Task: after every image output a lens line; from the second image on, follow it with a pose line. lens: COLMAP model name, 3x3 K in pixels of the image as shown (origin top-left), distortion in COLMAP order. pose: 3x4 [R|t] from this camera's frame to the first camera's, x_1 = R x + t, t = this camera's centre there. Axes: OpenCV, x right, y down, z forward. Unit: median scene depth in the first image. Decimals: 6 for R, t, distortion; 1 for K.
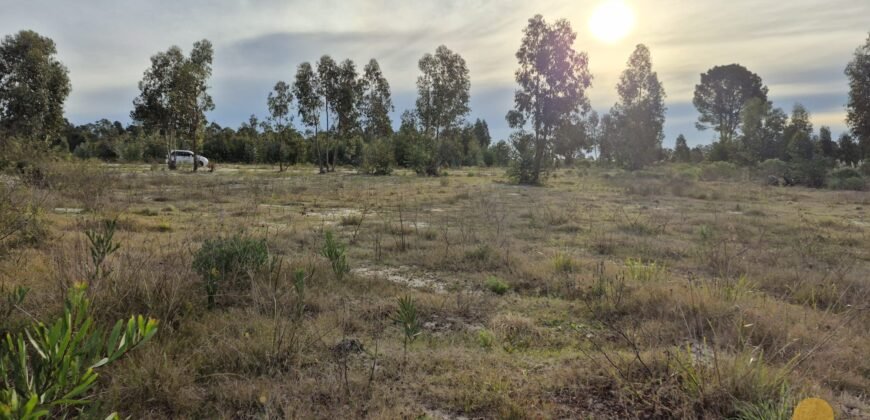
lens RADIAL K [[595.7, 0, 438.3], [0, 595.7, 216.2], [0, 0, 1]] dist [0.099422, -0.112622]
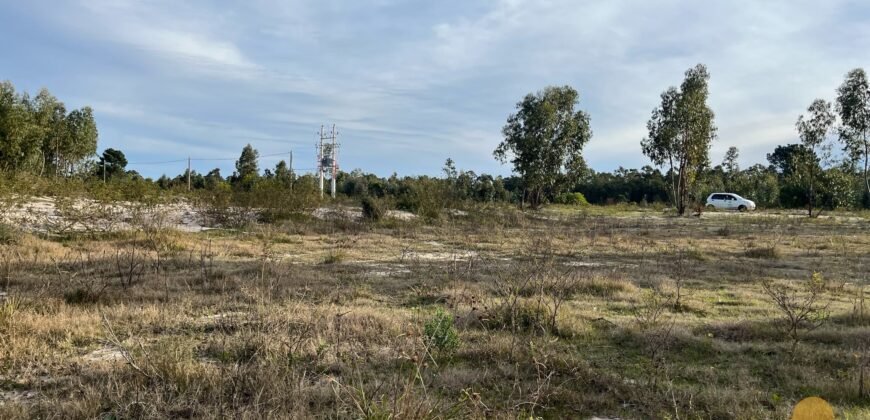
lens RADIAL K [[654.5, 0, 435.0], [0, 654.5, 212.0], [0, 0, 1]] dist [0.062585, -0.074586]
pose [[0.542472, 0.011208, -0.839999, 0.207806], [-0.084177, 0.995604, -0.041077, -0.009361], [0.835846, 0.092991, 0.541030, 0.184095]]
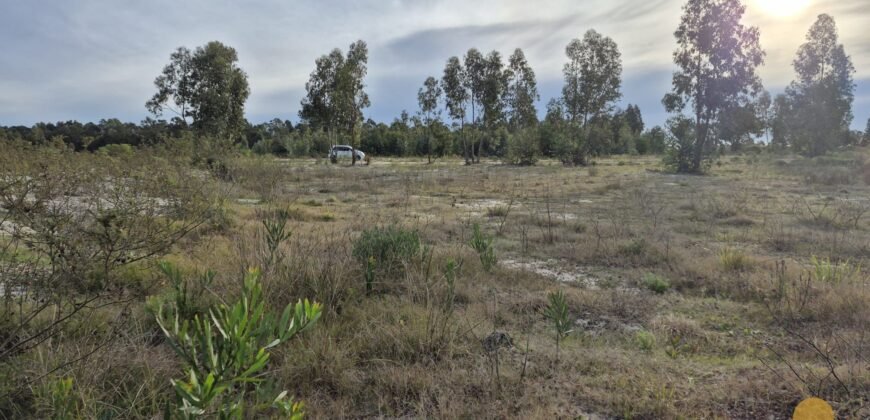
lens RADIAL K [[595.7, 0, 444.0], [0, 595.7, 210.1], [0, 0, 1]] dist [0.099422, -0.112622]
pose [[0.973364, 0.004586, -0.229220, -0.001176], [-0.003304, 0.999977, 0.005975, -0.000287], [0.229242, -0.005059, 0.973356, 0.001645]]
